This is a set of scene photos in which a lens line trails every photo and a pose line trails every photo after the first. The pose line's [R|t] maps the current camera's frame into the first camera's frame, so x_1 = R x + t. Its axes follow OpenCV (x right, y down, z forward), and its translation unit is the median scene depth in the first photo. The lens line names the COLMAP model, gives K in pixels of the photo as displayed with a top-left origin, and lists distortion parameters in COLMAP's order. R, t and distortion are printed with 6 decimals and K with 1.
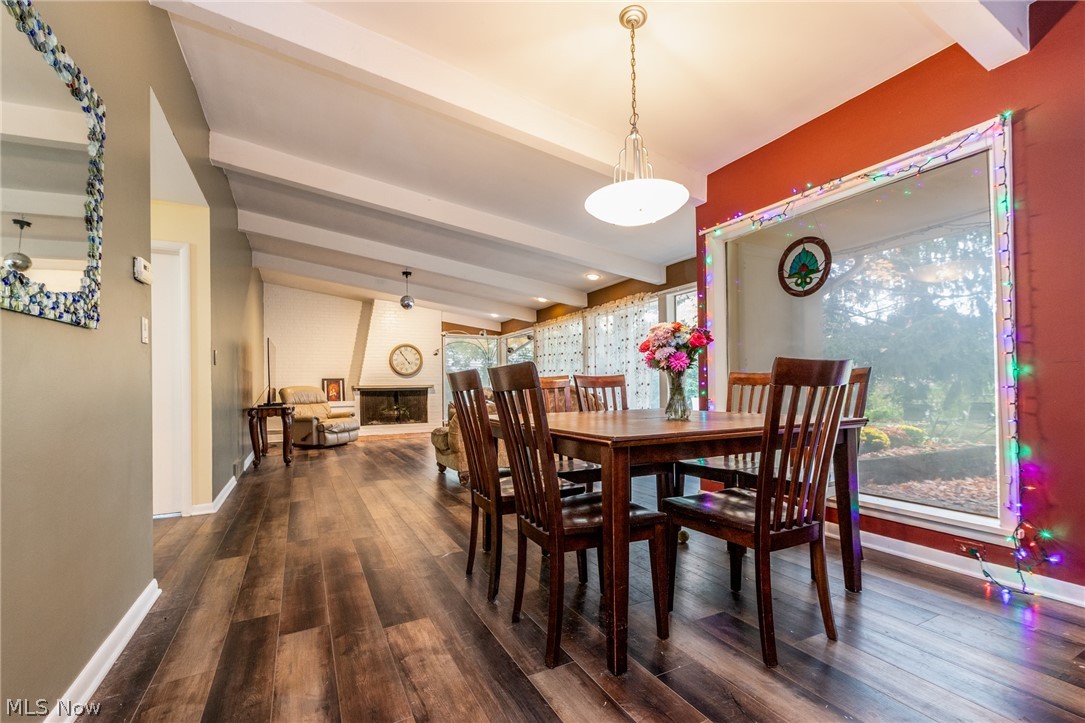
lens RADIAL K [[488.8, 0, 545.4], [0, 488.8, 380.1], [0, 0, 1]] dist [0.000248, -0.000223]
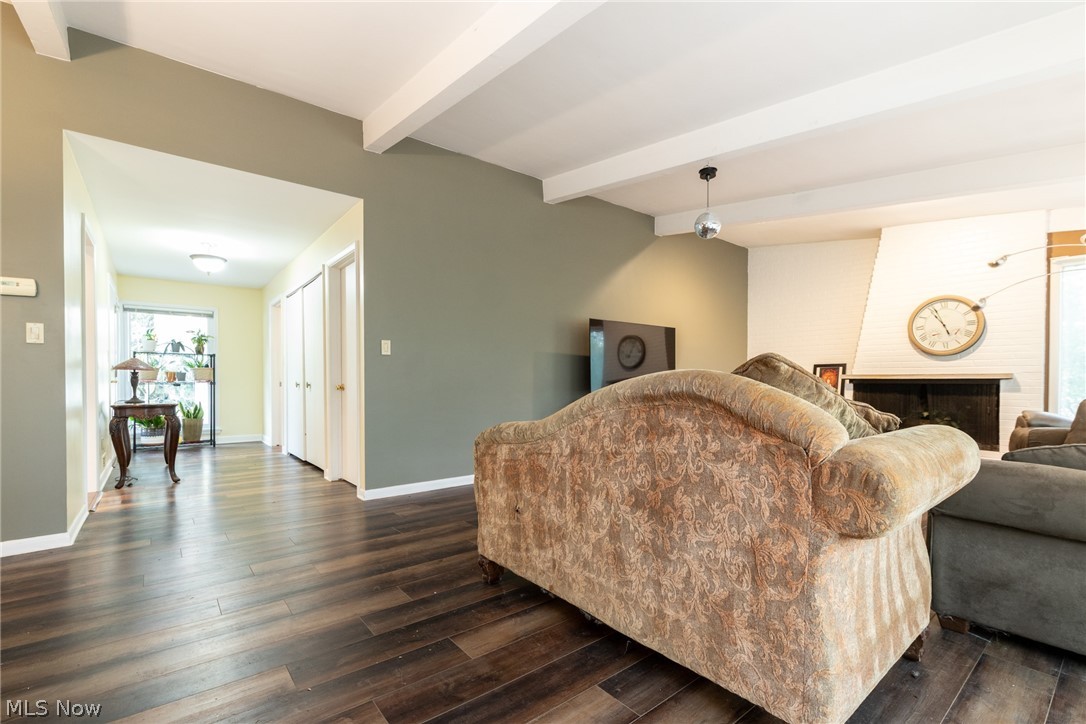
lens RADIAL K [[489.2, 0, 545.9], [0, 489.2, 380.6], [0, 0, 1]] dist [0.000248, -0.000223]
pose [[0.193672, 0.010812, -0.981007, 0.154226], [0.011246, 0.999849, 0.013239, 0.005886], [0.981002, -0.013596, 0.193521, 0.477301]]
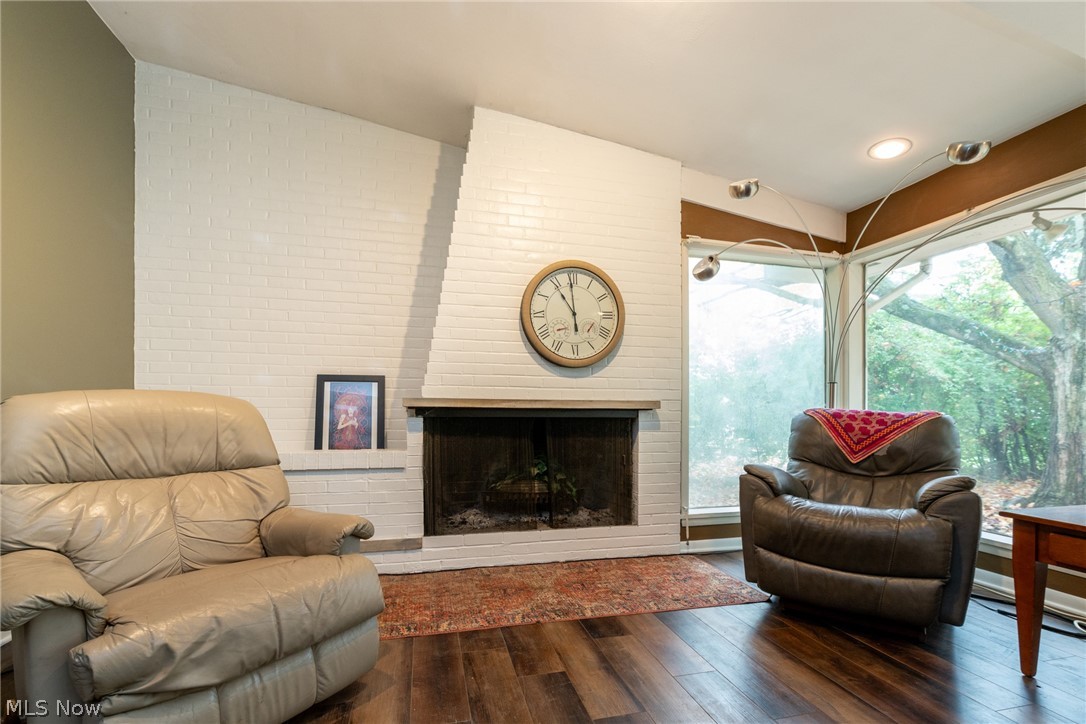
lens RADIAL K [[474.7, 0, 546.6], [0, 474.7, 413.4], [0, 0, 1]] dist [-0.001004, -0.000013]
pose [[0.977266, 0.013963, -0.211556, -0.241064], [-0.012263, 0.999881, 0.009345, 0.016245], [0.211662, -0.006538, 0.977321, 0.718086]]
